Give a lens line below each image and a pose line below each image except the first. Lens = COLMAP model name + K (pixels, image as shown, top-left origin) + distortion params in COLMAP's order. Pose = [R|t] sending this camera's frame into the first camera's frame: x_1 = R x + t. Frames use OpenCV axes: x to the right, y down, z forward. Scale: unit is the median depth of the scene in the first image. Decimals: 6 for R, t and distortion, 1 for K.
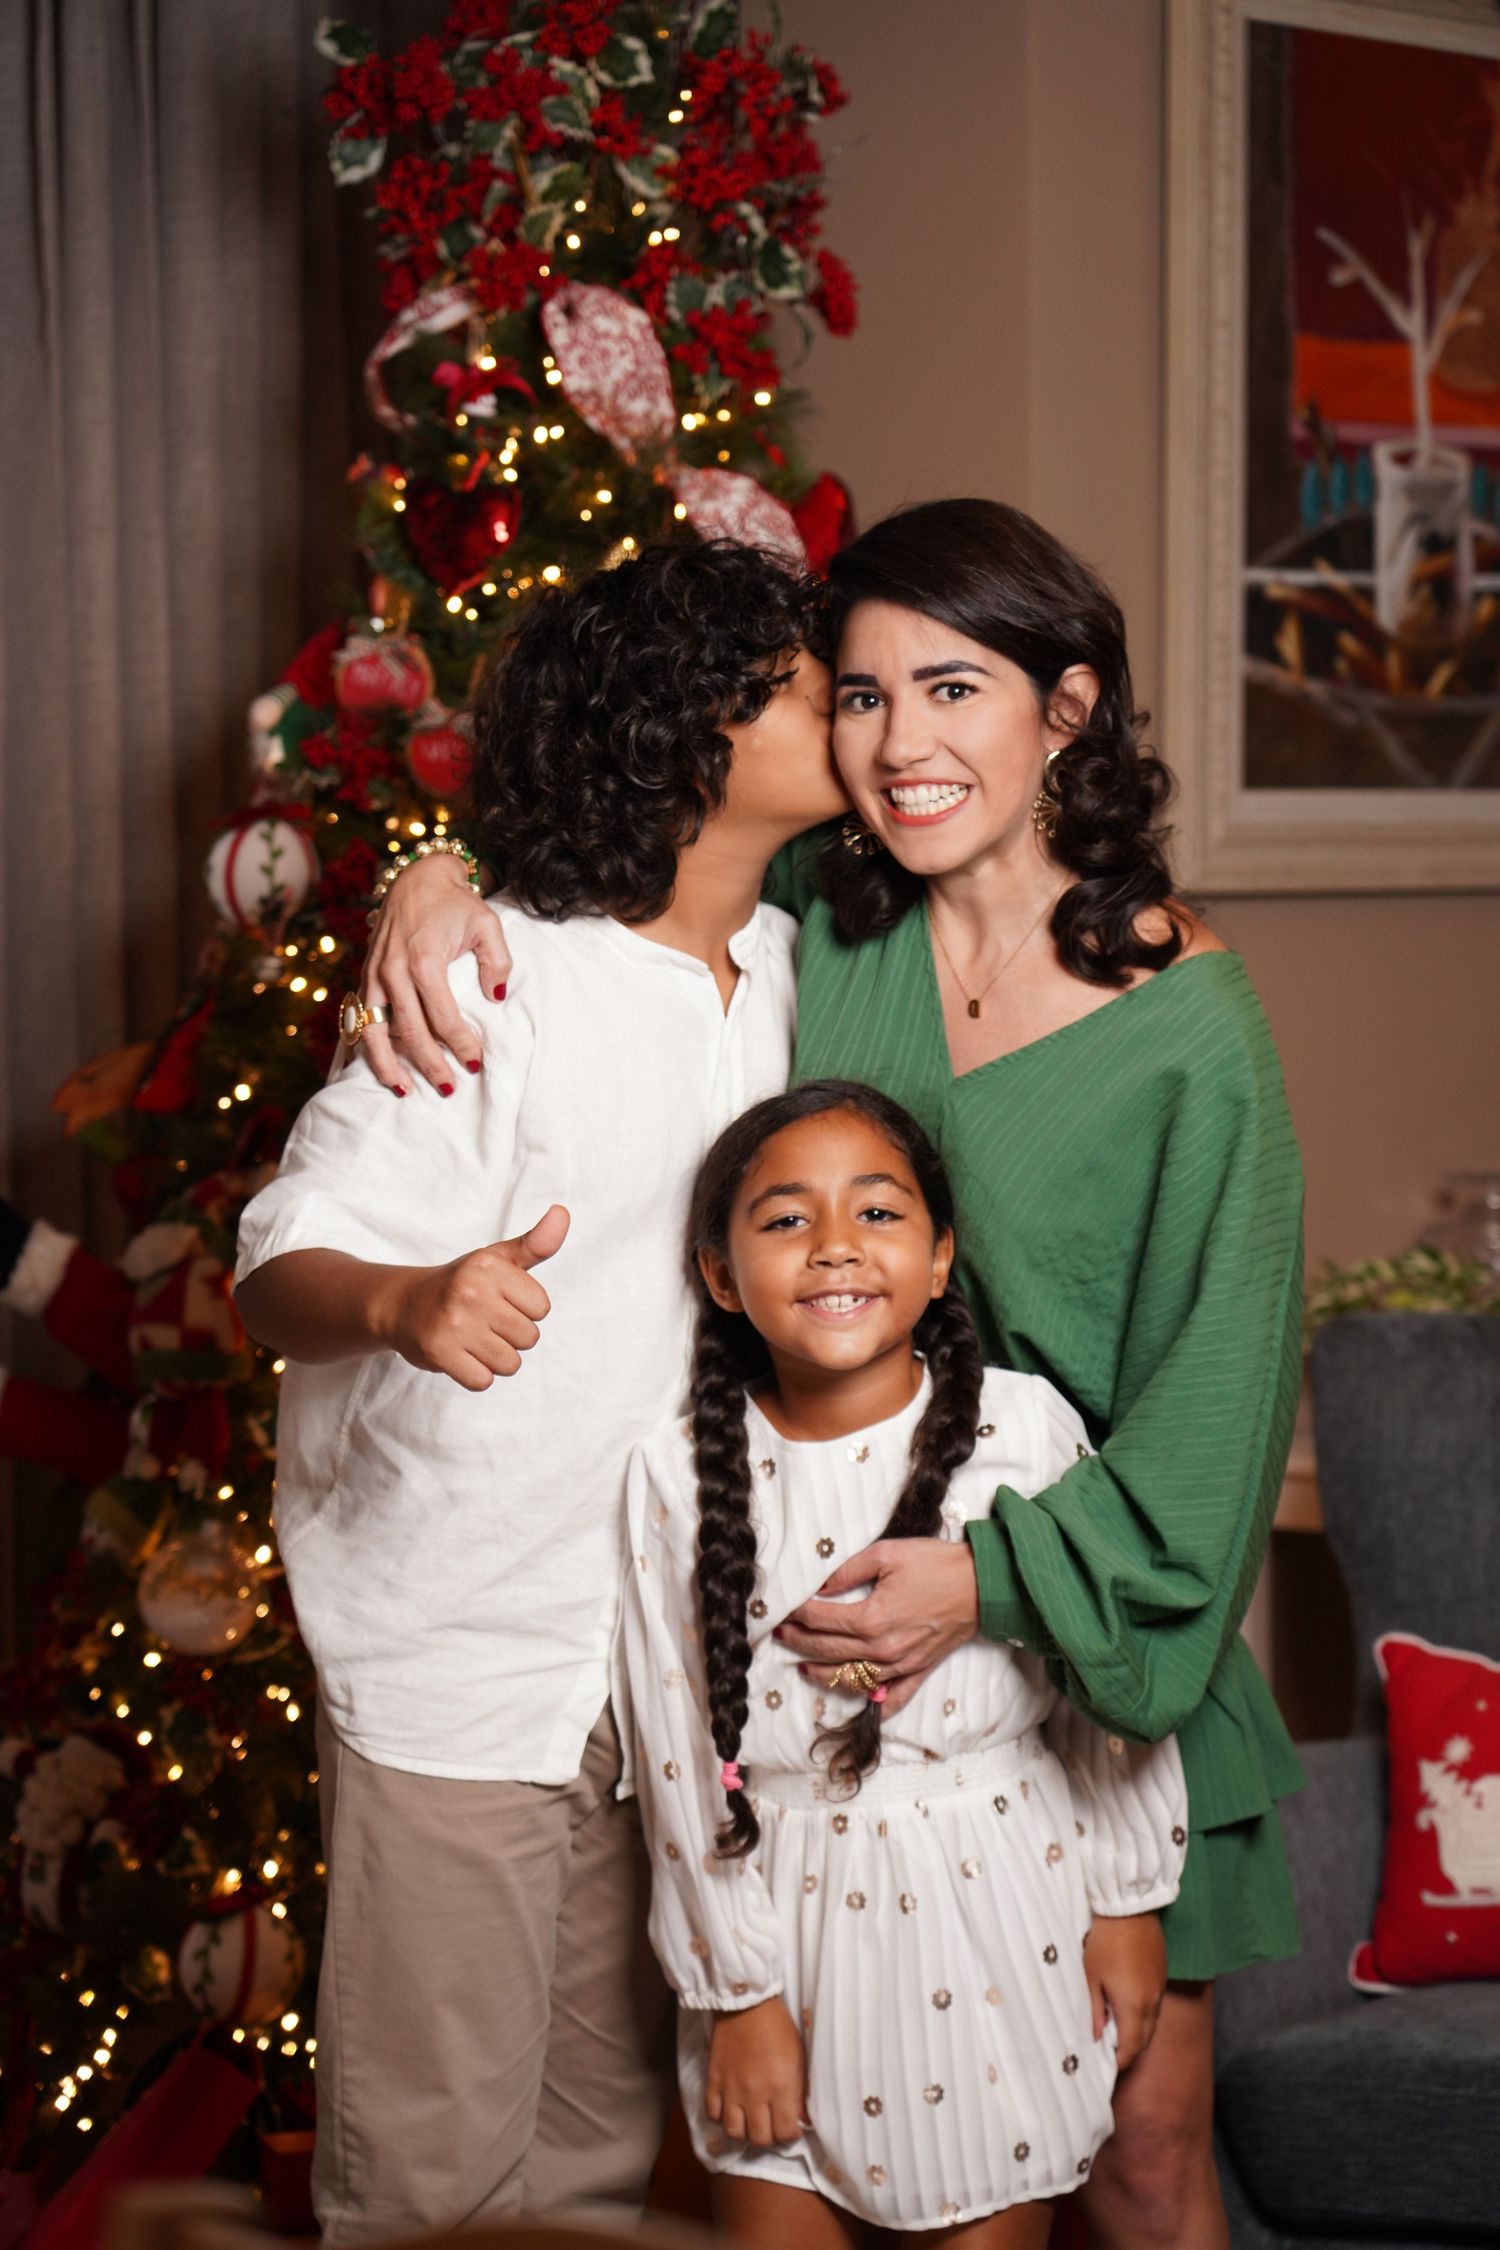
lens RADIAL K [[5812.5, 0, 747.8], [0, 5812.5, 919.4], [0, 0, 1]] dist [-0.060033, -0.166169]
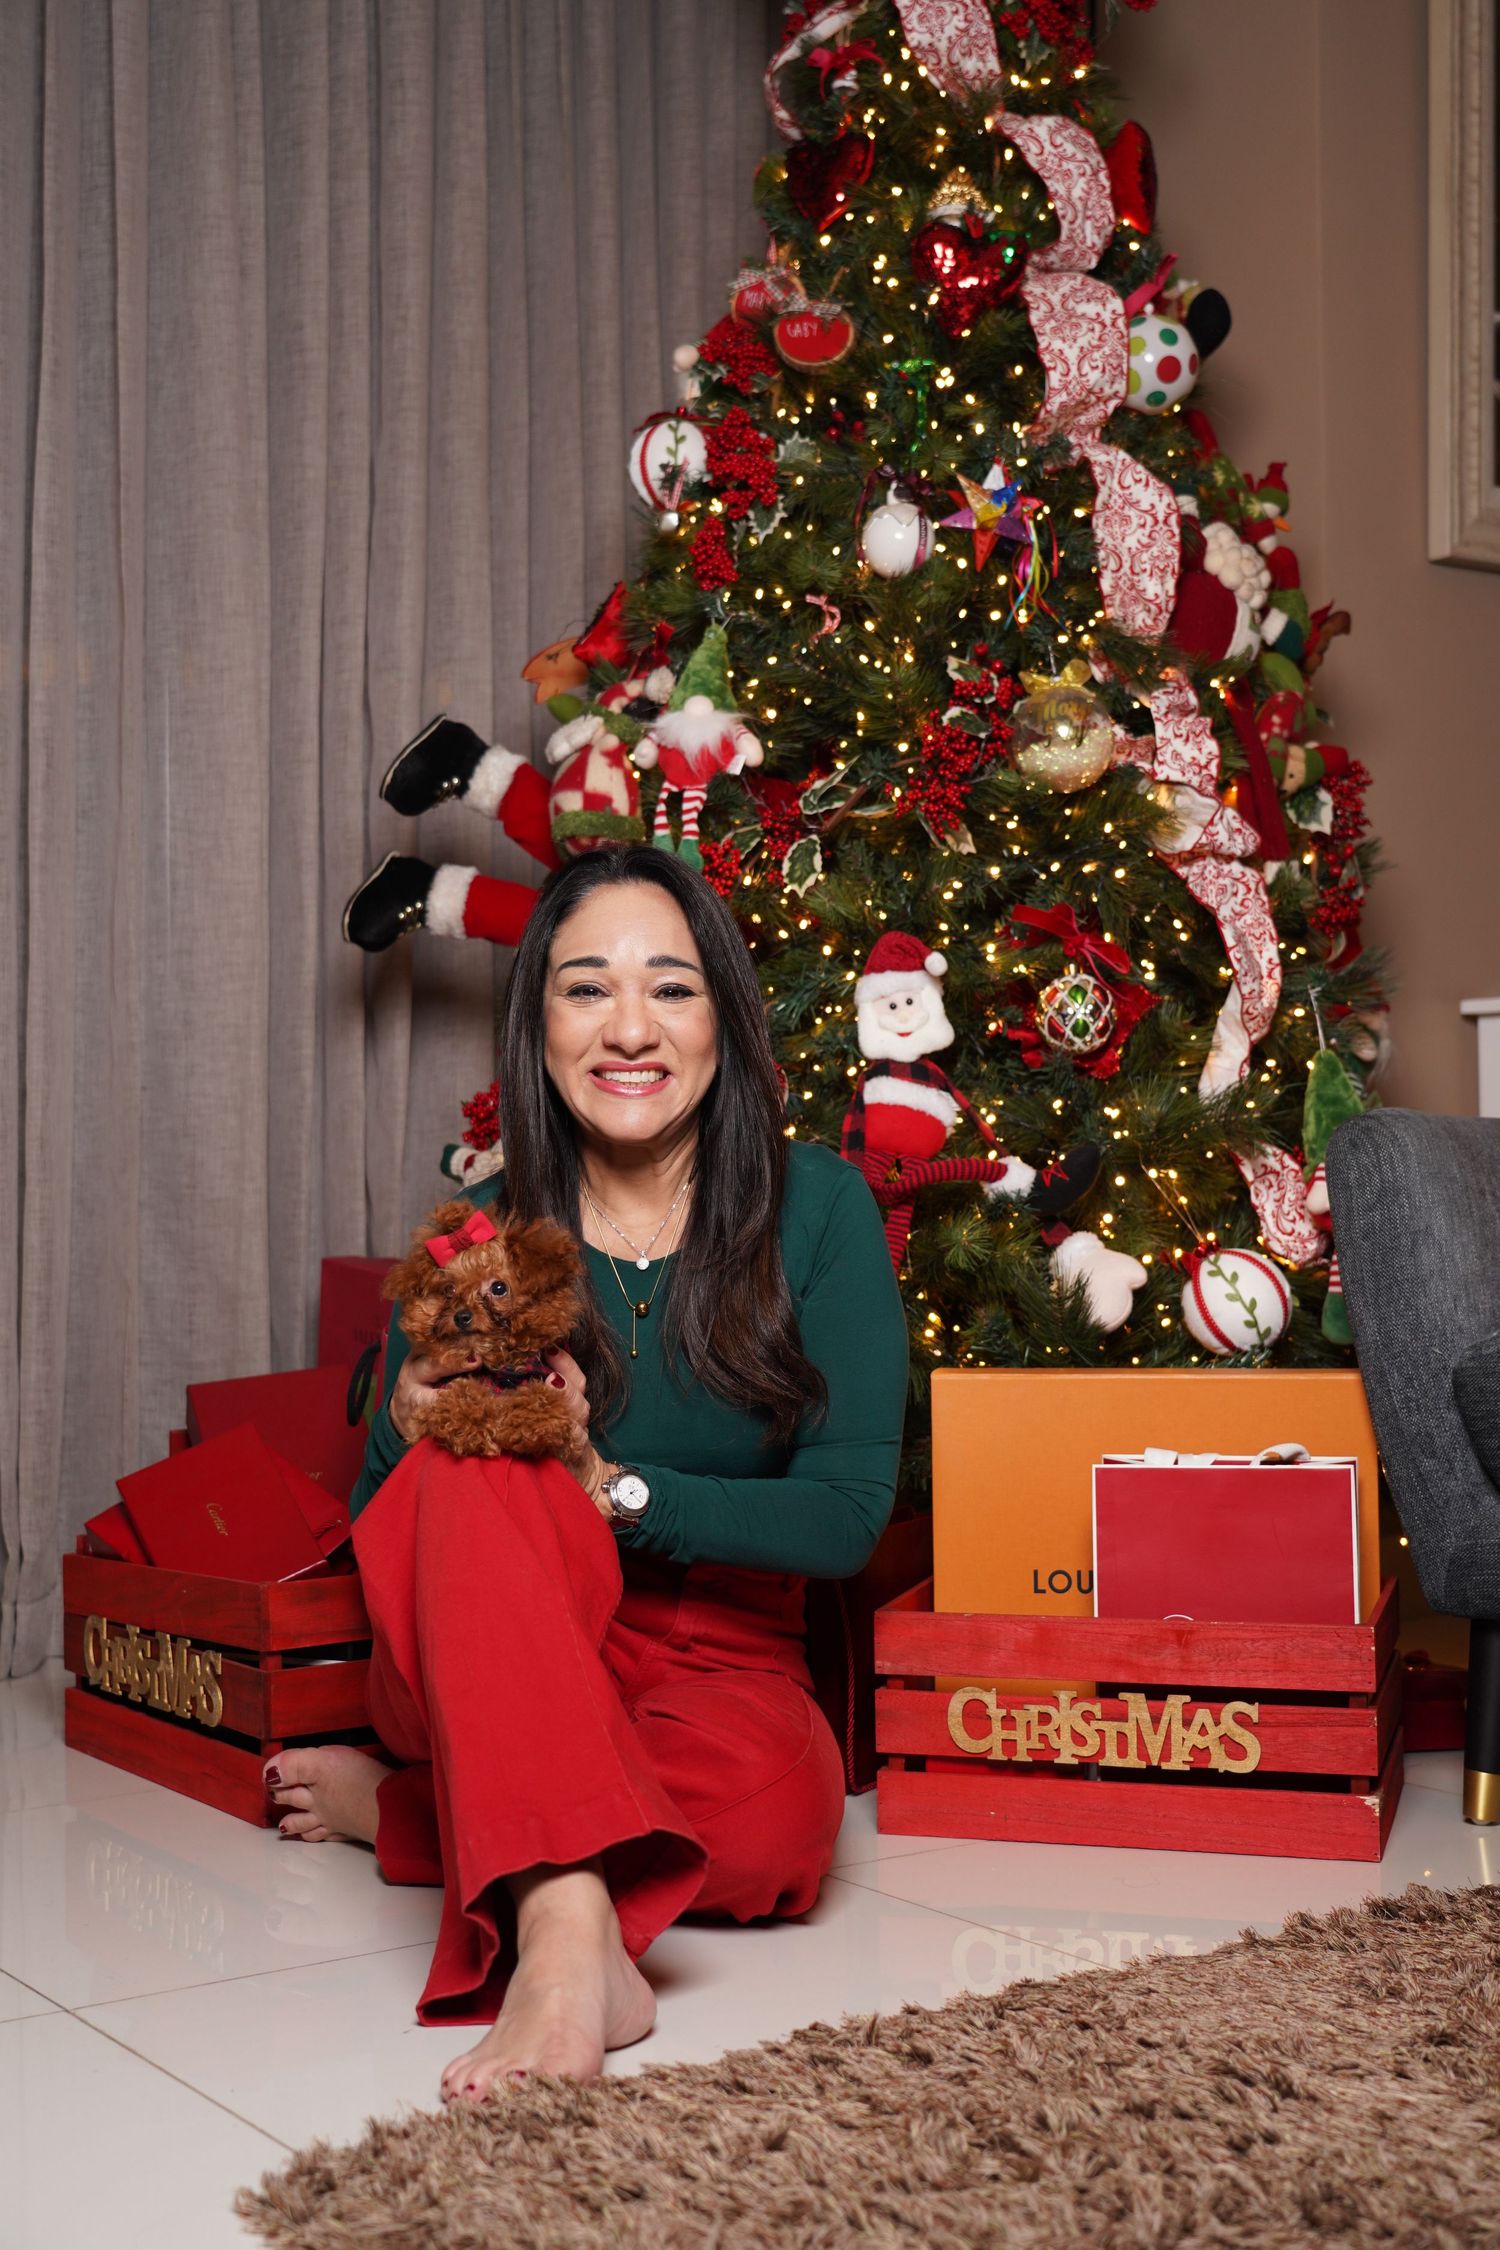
lens RADIAL K [[2864.5, 0, 750.0], [0, 2864.5, 1125.0], [0, 0, 1]] dist [0.041941, -0.082397]
pose [[0.982645, -0.006763, -0.185372, 0.045897], [0.001130, 0.999535, -0.030479, 0.152308], [0.185492, 0.029740, 0.982196, 0.401405]]
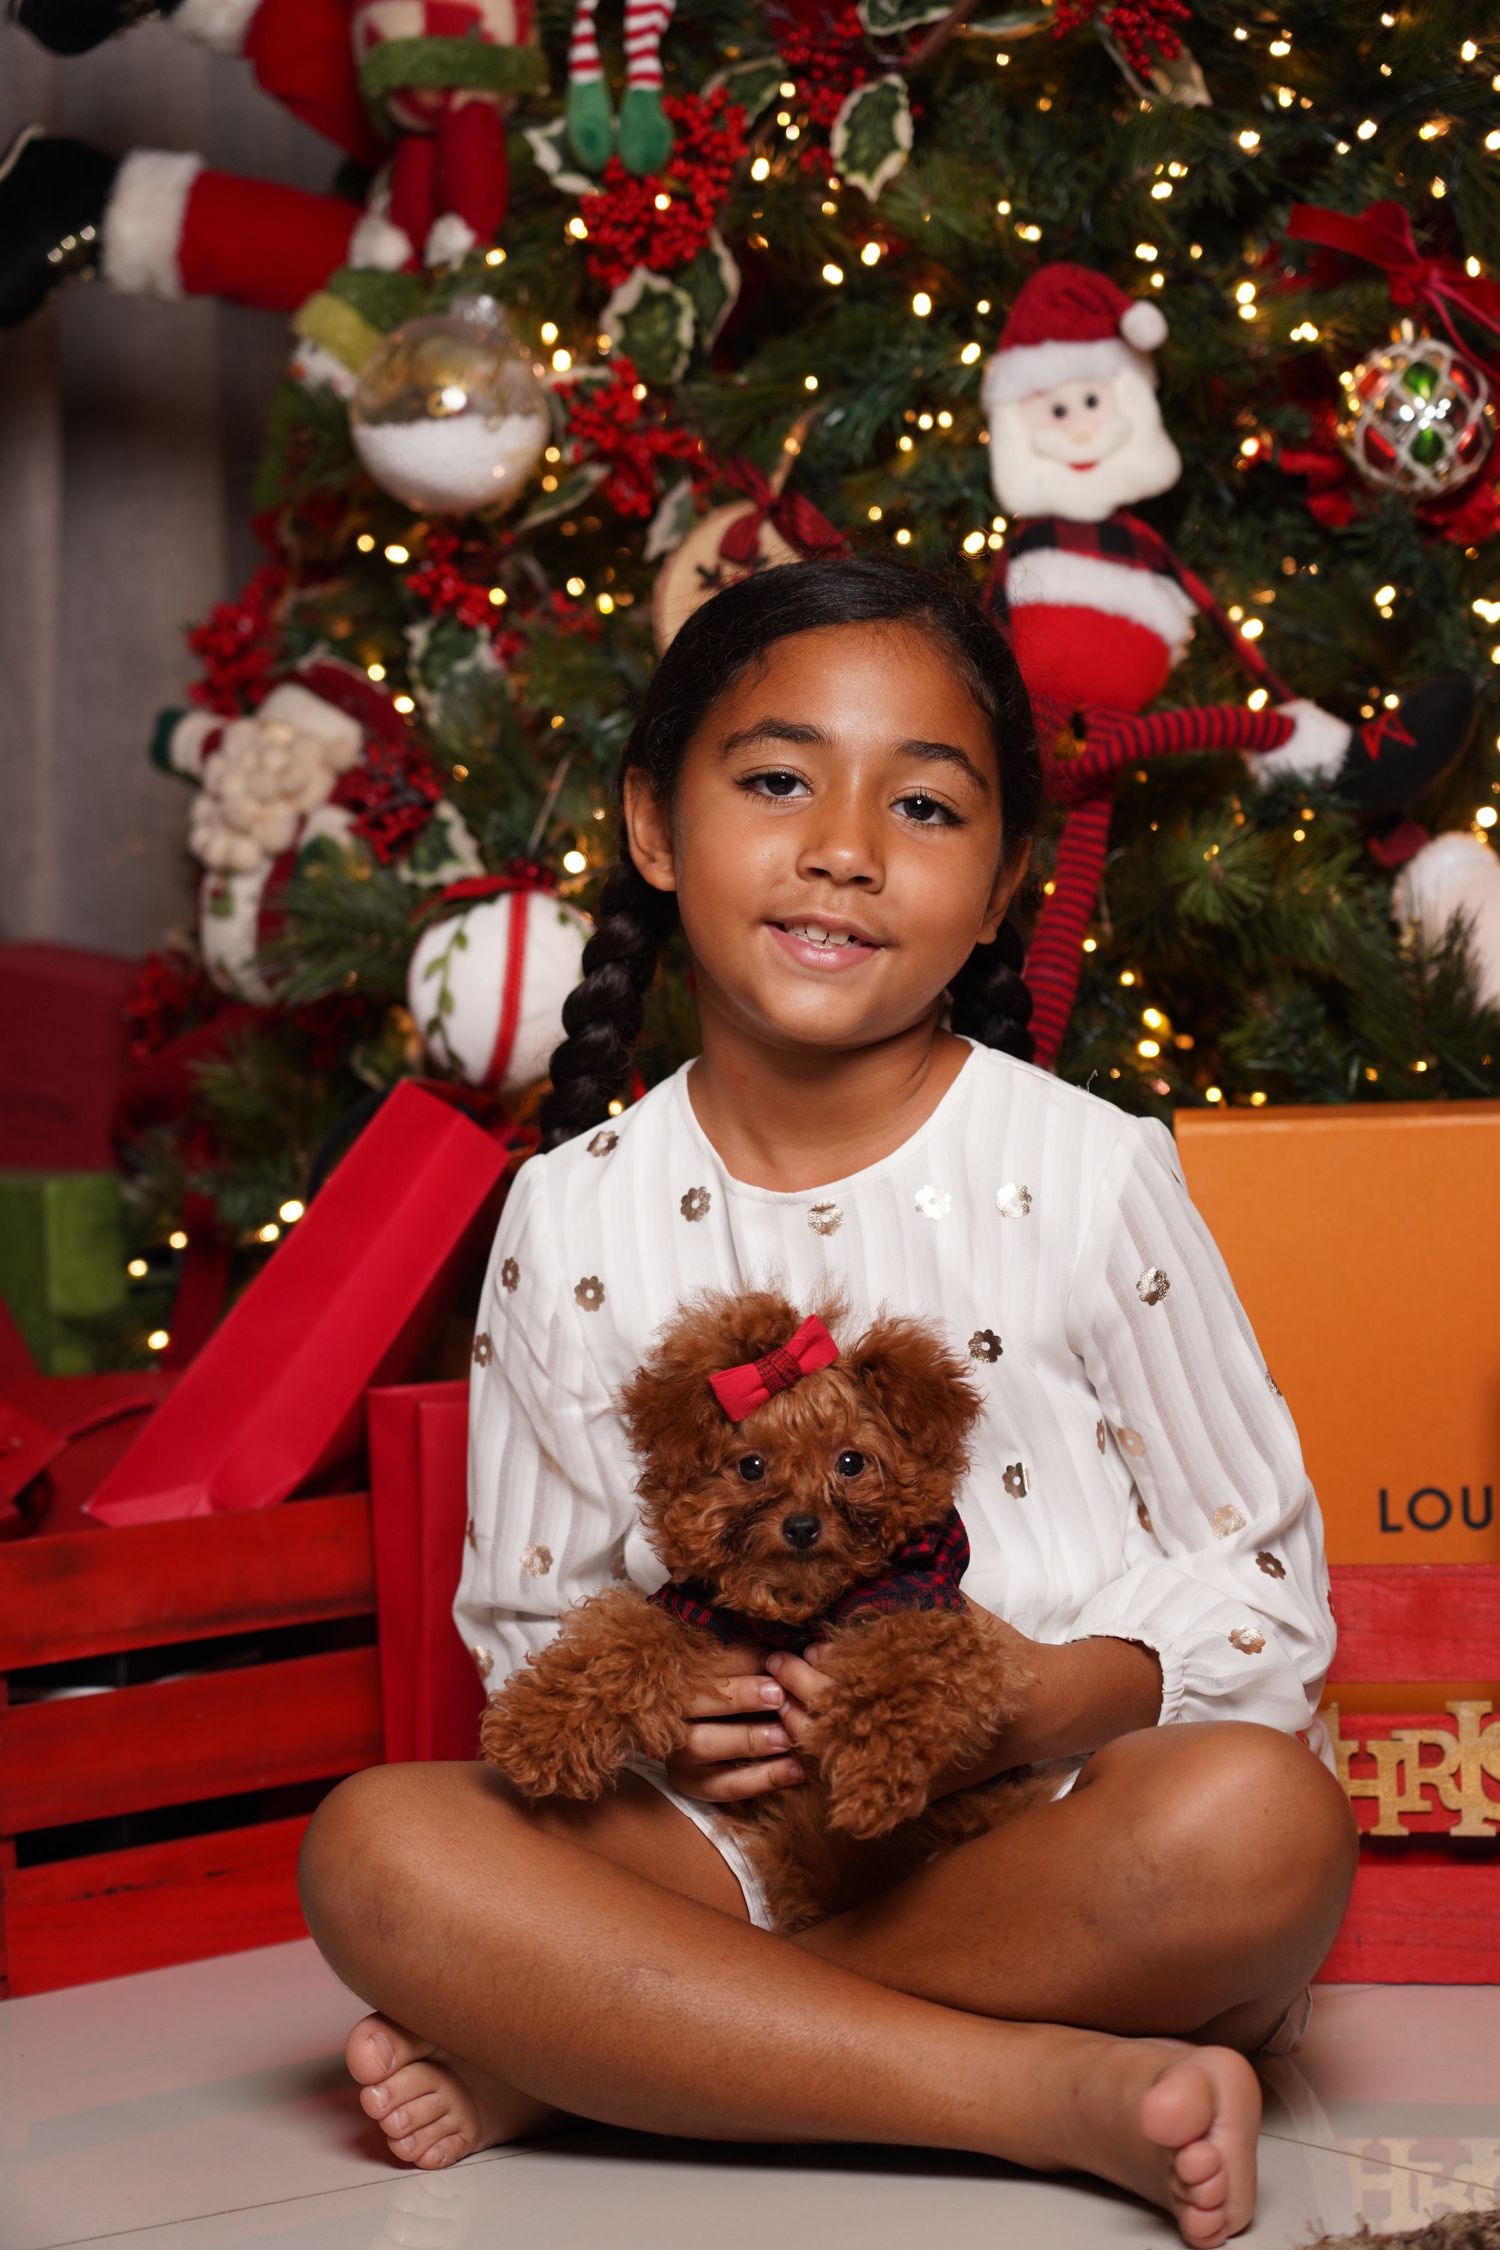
lens RADIAL K [[5988.6, 0, 750.0], [0, 5988.6, 1125.0], [0, 0, 1]] dist [-0.093937, 0.013351]
pose [[0.987130, -0.018797, -0.158808, 0.032802], [0.026098, 0.998690, 0.044014, 0.155784], [0.157773, -0.047592, 0.986328, 0.363706]]
